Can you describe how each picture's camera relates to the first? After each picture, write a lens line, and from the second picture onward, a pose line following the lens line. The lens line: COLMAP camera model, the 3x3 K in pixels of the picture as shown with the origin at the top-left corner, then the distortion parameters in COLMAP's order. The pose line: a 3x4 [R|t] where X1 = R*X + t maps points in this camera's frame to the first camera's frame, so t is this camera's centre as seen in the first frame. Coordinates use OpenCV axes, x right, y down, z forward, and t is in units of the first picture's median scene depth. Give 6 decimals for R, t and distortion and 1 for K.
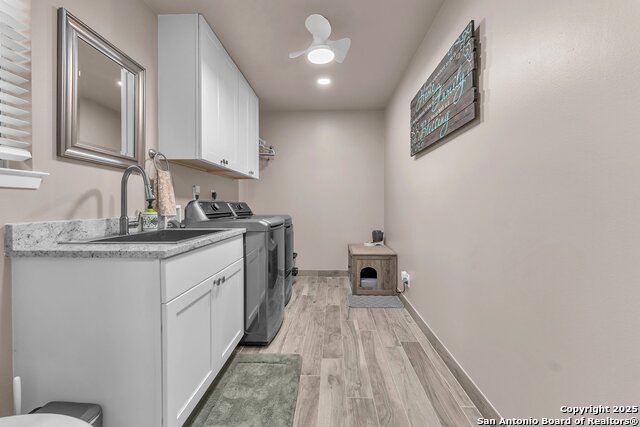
lens RADIAL K [[265.3, 0, 318.3], [0, 265.3, 206.1], [0, 0, 1]] dist [0.003177, -0.000041]
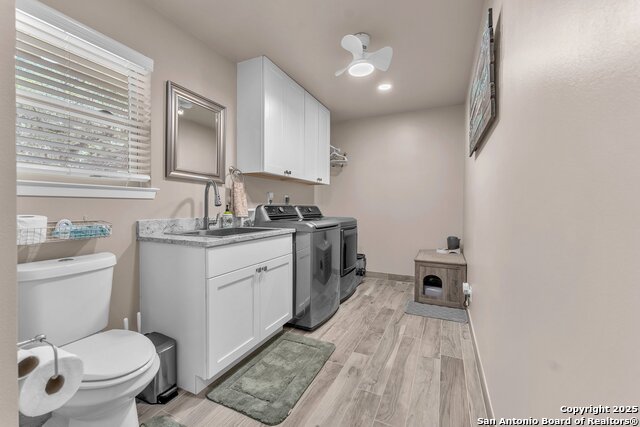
lens RADIAL K [[265.3, 0, 321.8], [0, 265.3, 208.4], [0, 0, 1]] dist [0.003177, -0.000041]
pose [[0.920145, 0.010055, -0.391448, 0.313814], [-0.008499, 0.999948, 0.005707, -0.015601], [0.391484, -0.001924, 0.920183, -0.044492]]
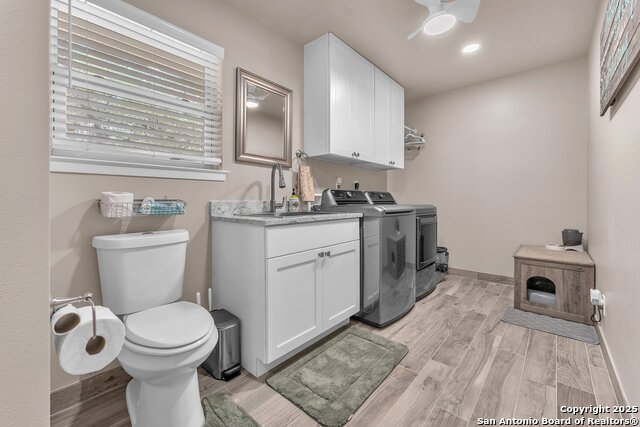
lens RADIAL K [[265.3, 0, 324.3], [0, 265.3, 200.4], [0, 0, 1]] dist [0.003177, -0.000041]
pose [[0.777623, 0.002502, -0.628726, 0.300264], [-0.005158, 0.999984, -0.002401, 0.036719], [0.628709, 0.005111, 0.777624, 0.064652]]
